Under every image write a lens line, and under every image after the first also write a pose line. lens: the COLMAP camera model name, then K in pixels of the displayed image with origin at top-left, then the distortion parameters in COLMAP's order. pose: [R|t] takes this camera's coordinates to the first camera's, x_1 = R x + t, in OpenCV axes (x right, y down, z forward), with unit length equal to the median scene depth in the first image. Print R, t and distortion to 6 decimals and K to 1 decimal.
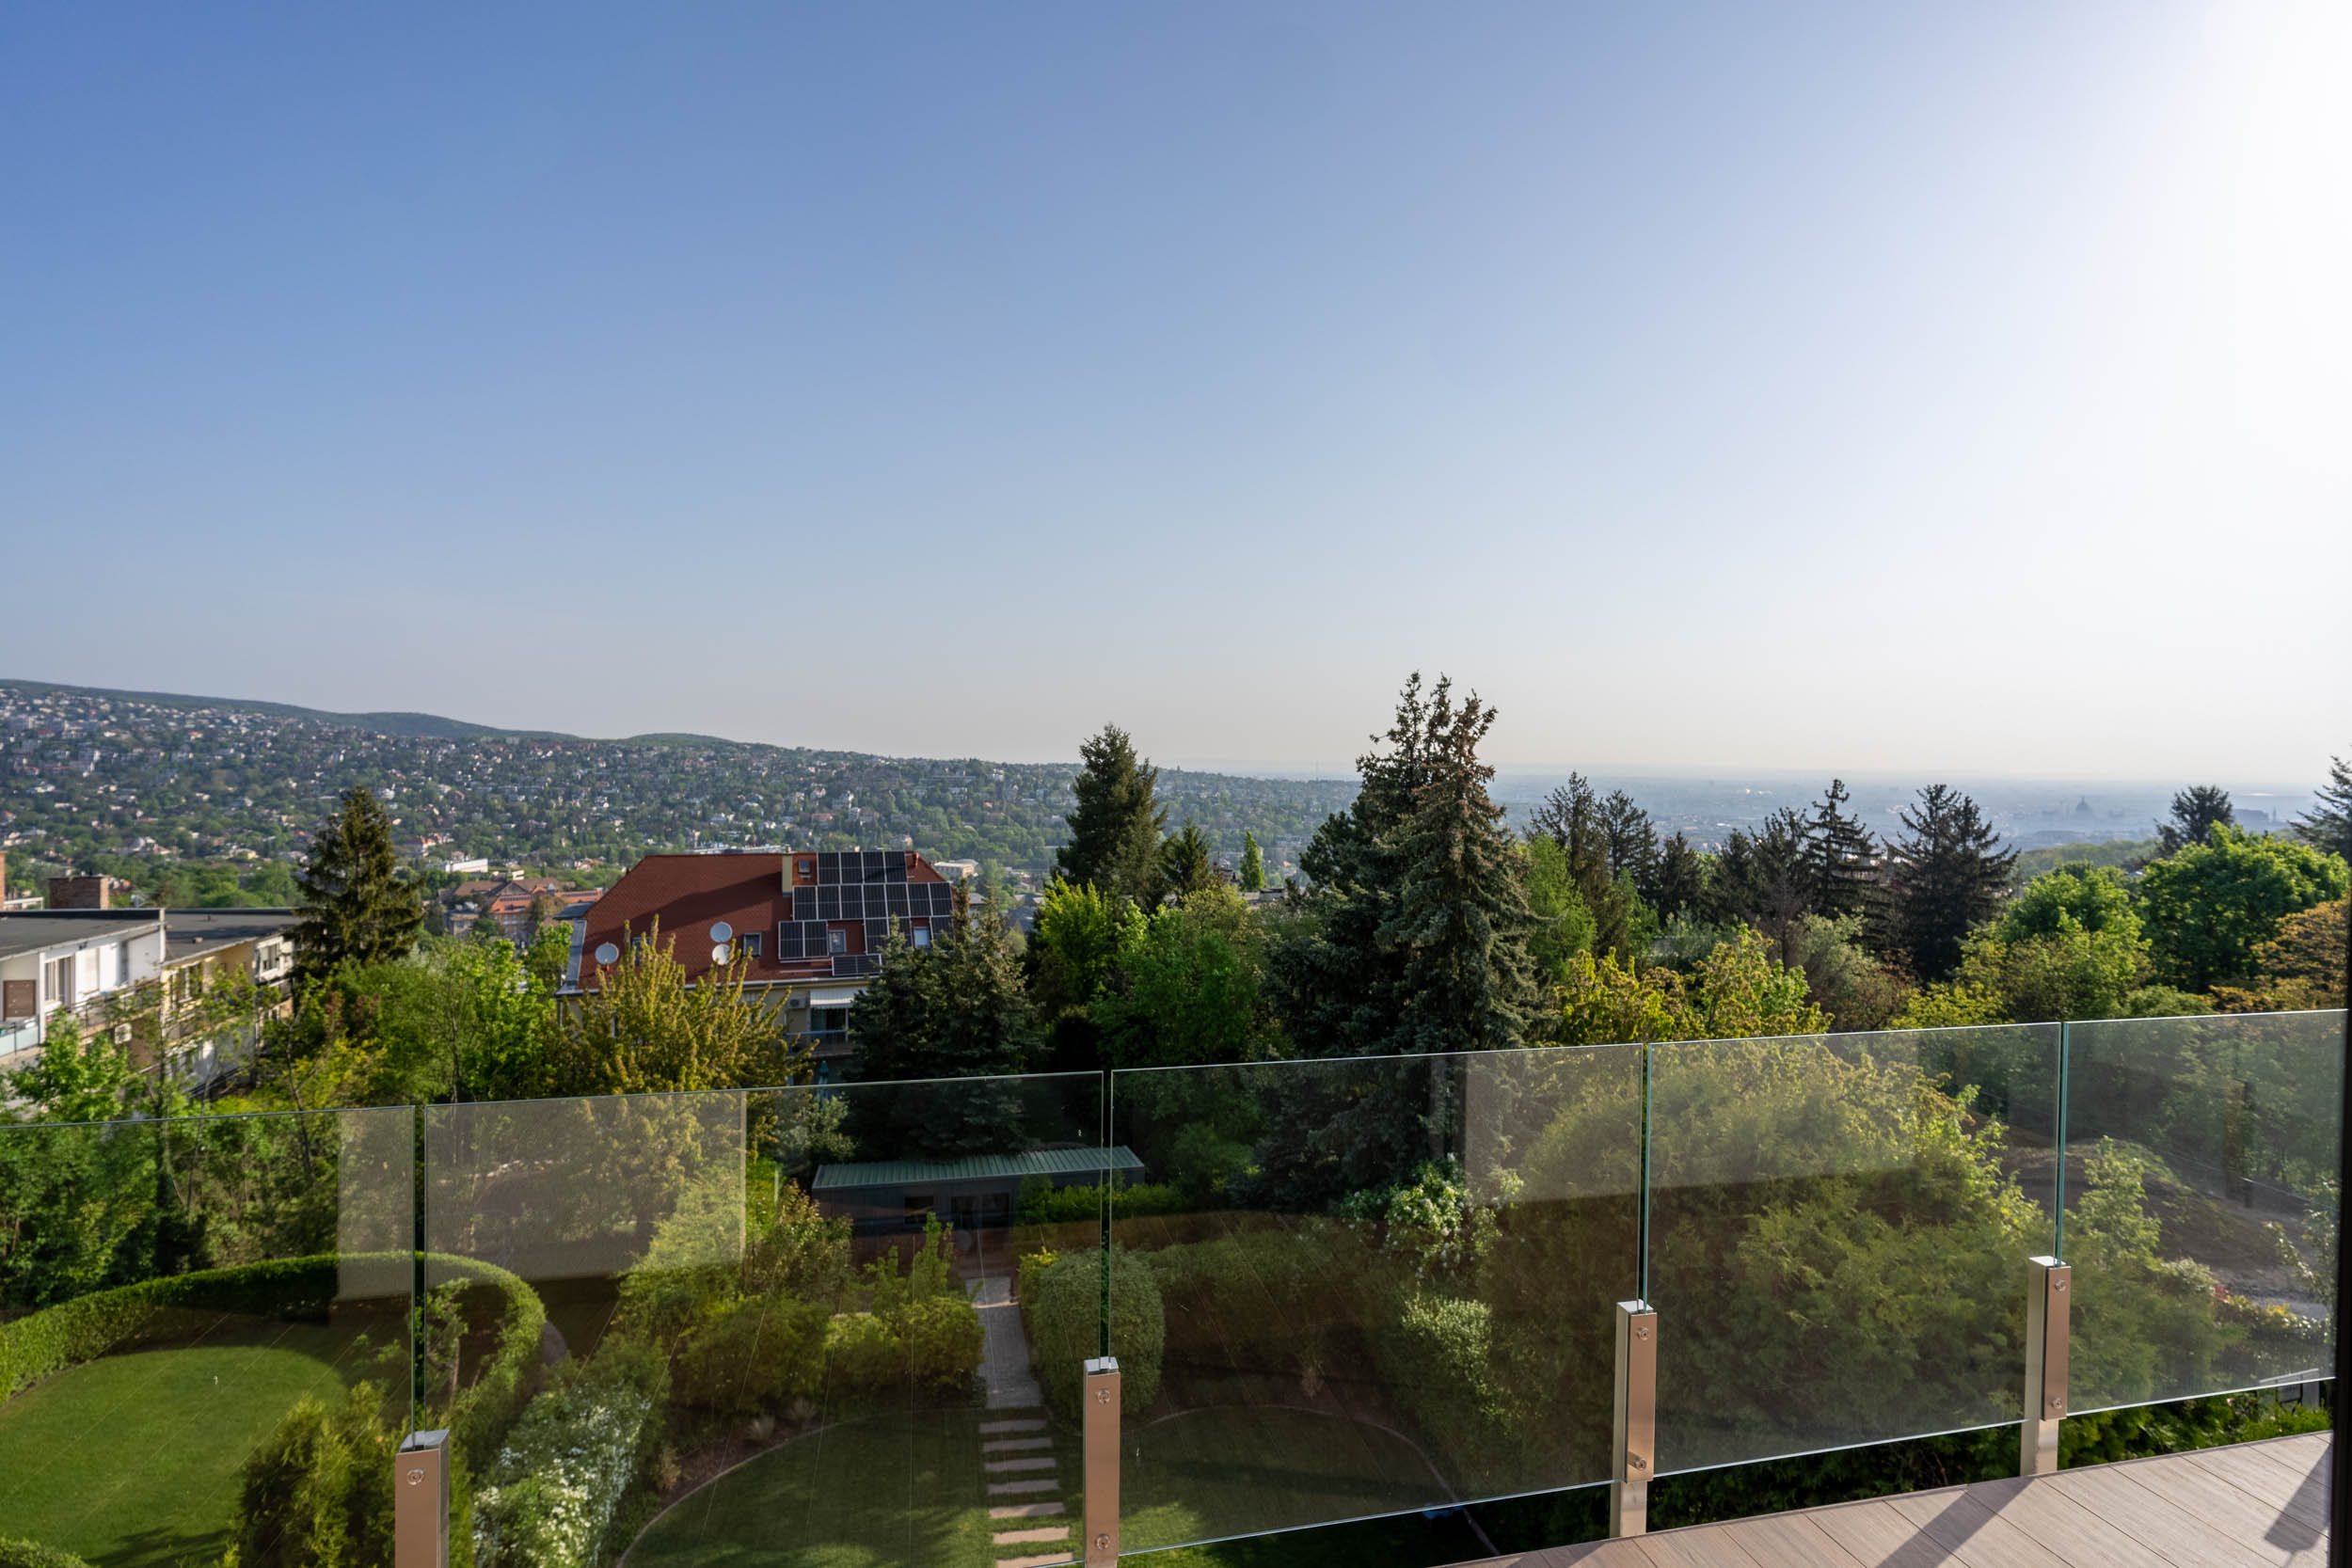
lens RADIAL K [[1121.6, 0, 1173.5], [0, 1121.6, 779.8], [0, 0, 1]] dist [0.003389, -0.000723]
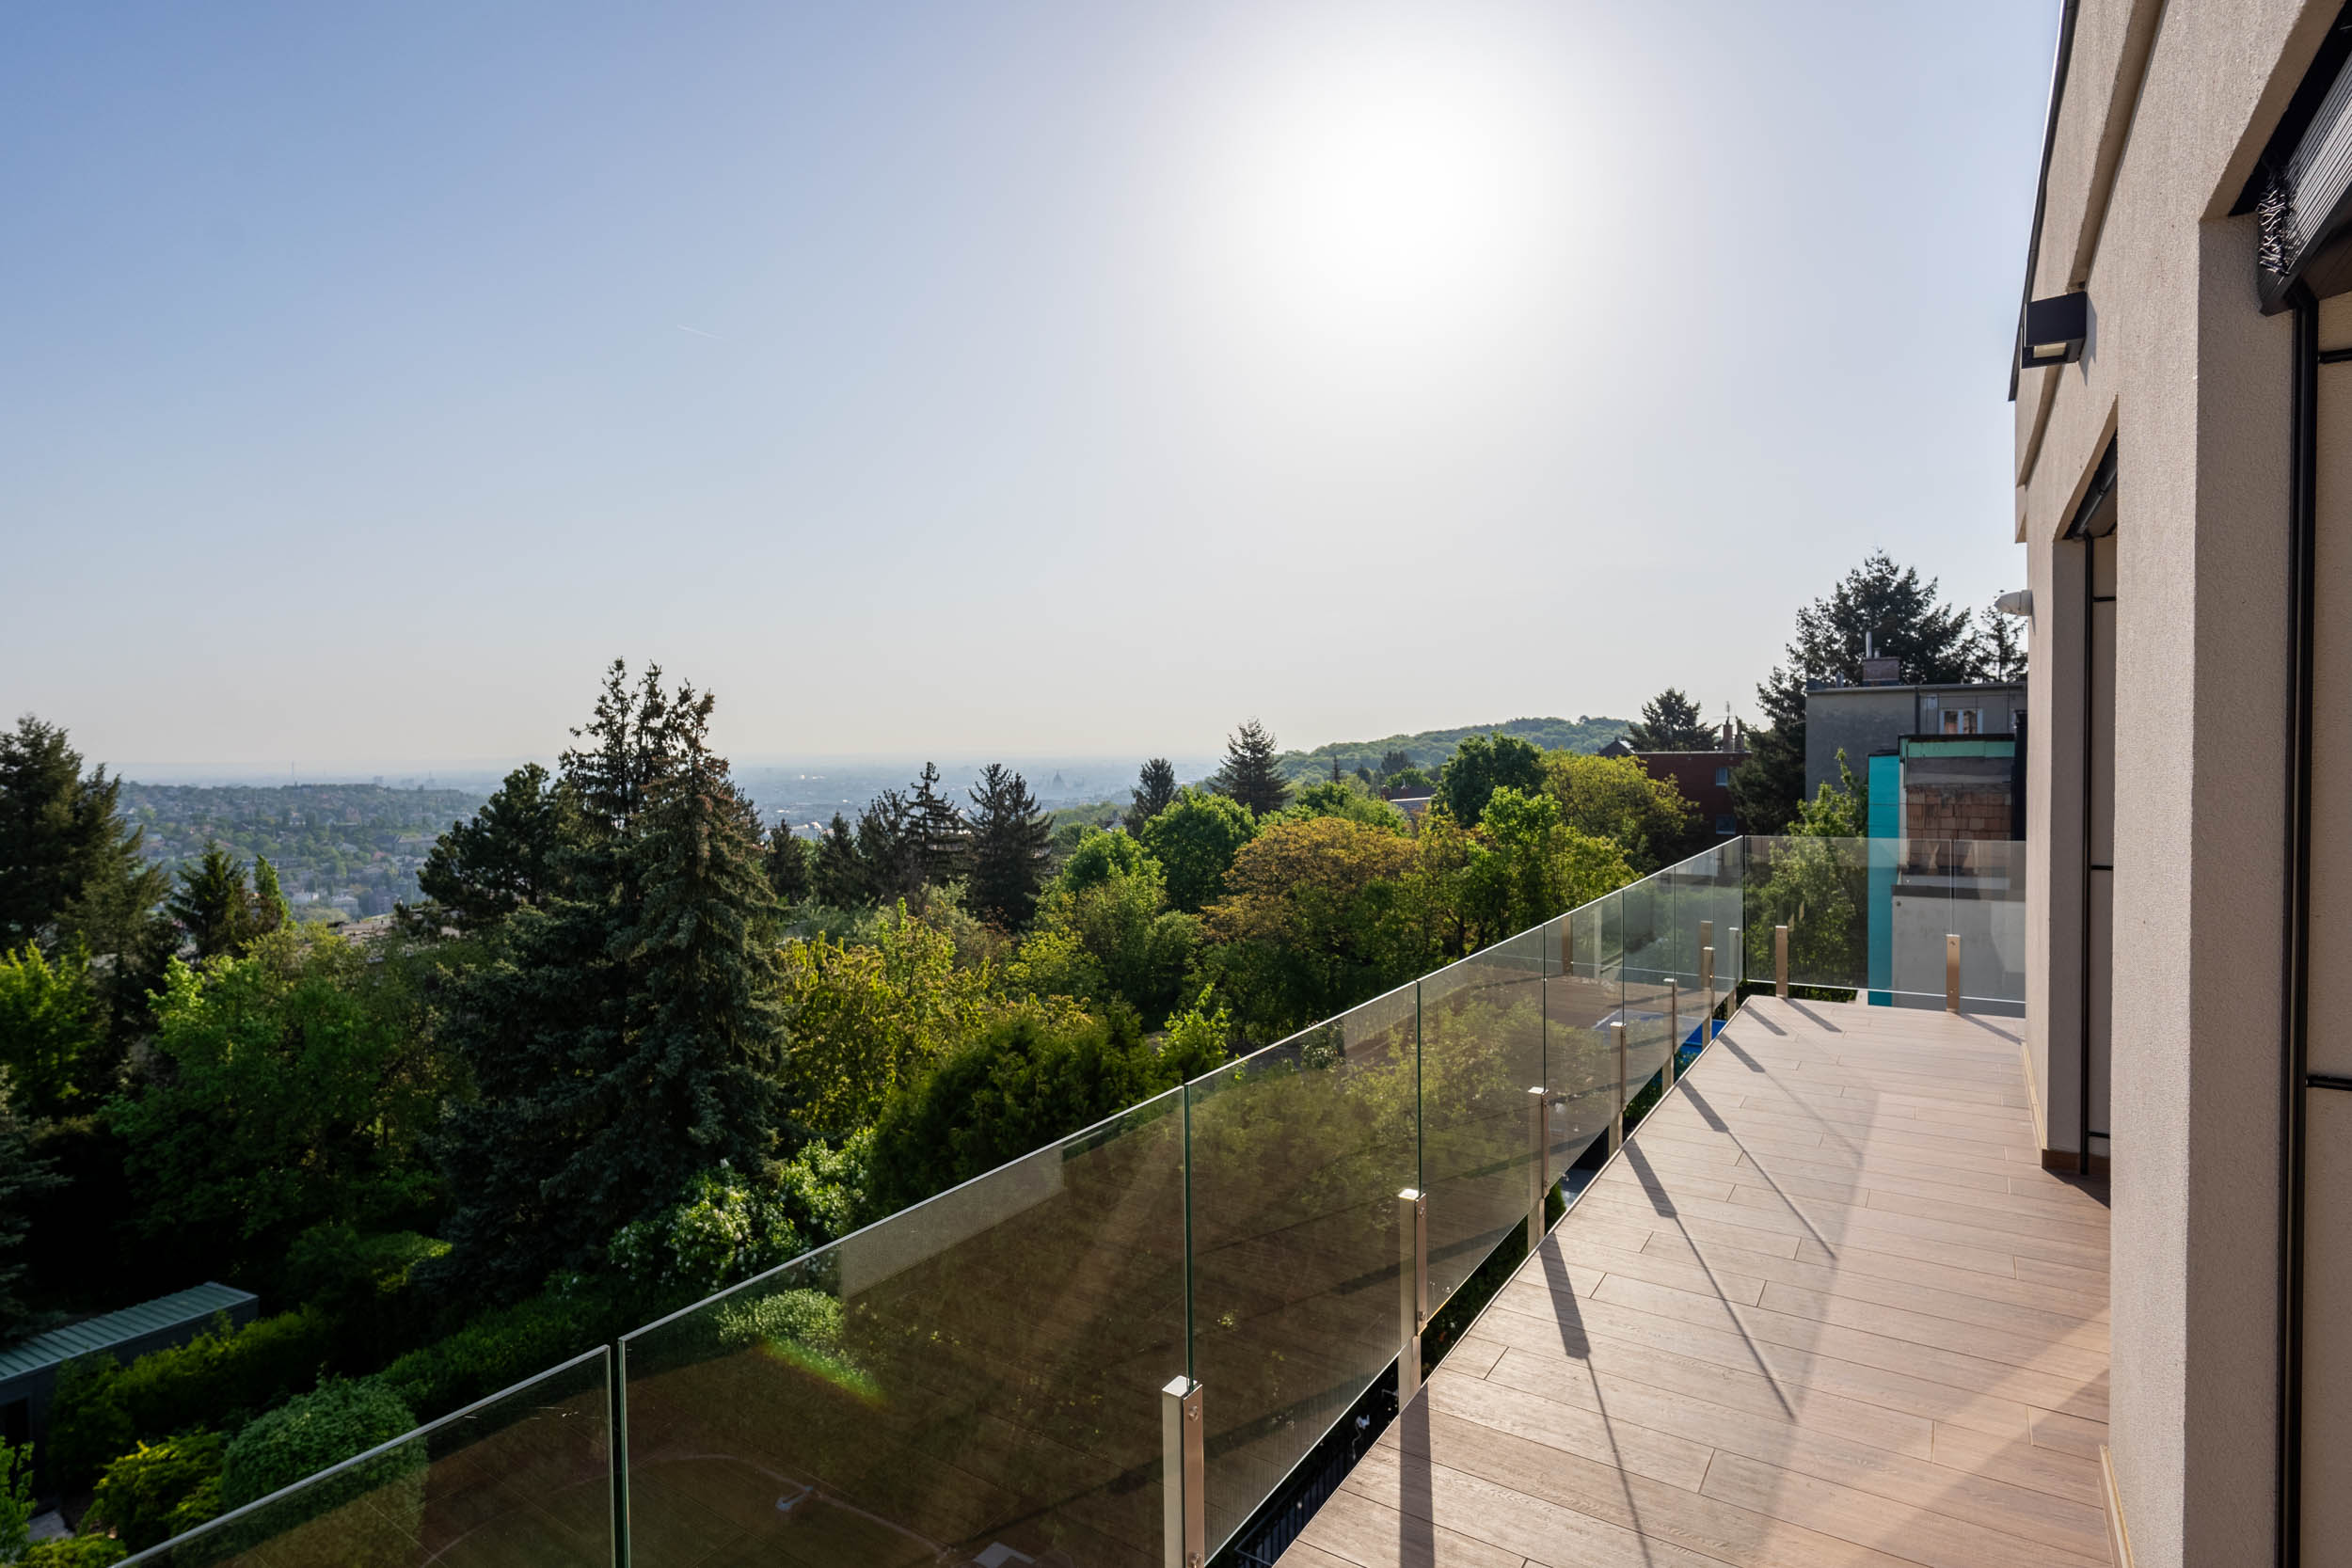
lens RADIAL K [[1193.7, 0, 1115.9], [0, 1193.7, 775.3], [0, 0, 1]] dist [-0.001434, 0.000217]
pose [[0.745989, -0.039193, 0.664804, -0.150208], [0.036996, 0.999164, 0.017390, -0.003170], [-0.664930, 0.011622, 0.746816, 0.001990]]
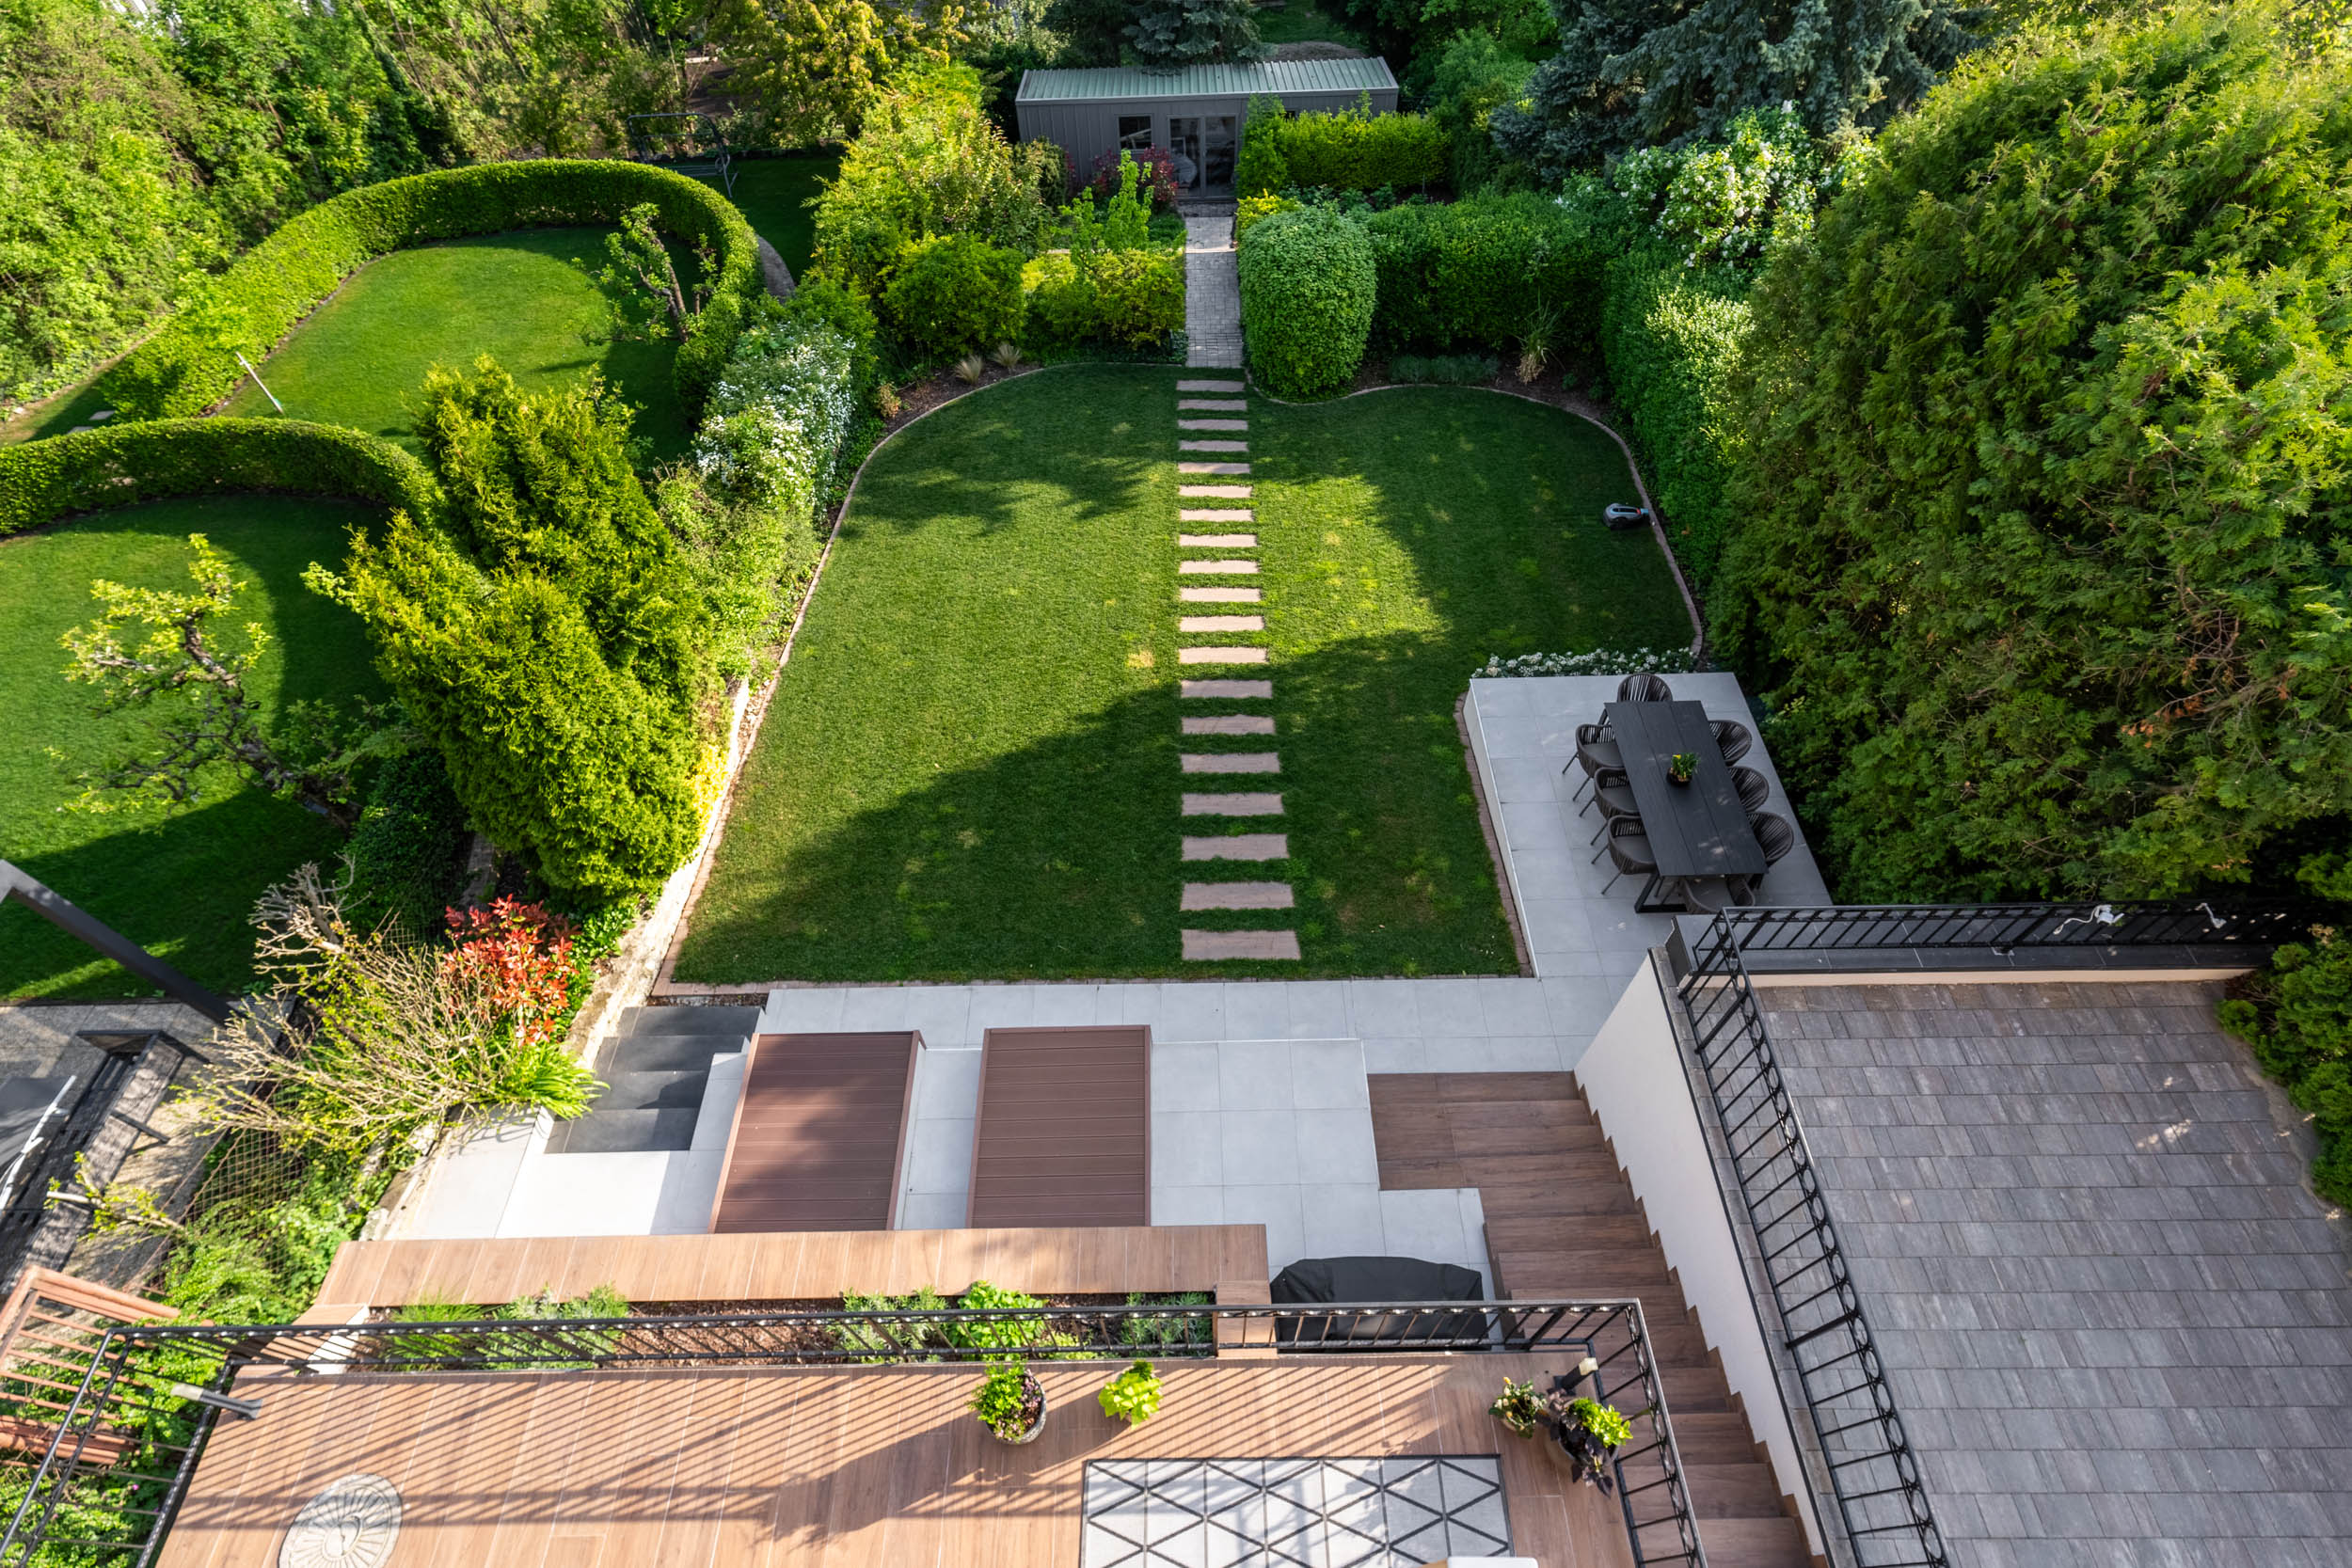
lens RADIAL K [[1121.6, 0, 1168.4], [0, 1121.6, 786.2], [0, 0, 1]] dist [0.003389, -0.000723]
pose [[0.974509, 0.148691, -0.167998, 0.031684], [0.040915, 0.618477, 0.784737, 0.007130], [0.220587, -0.771607, 0.596628, 0.090270]]
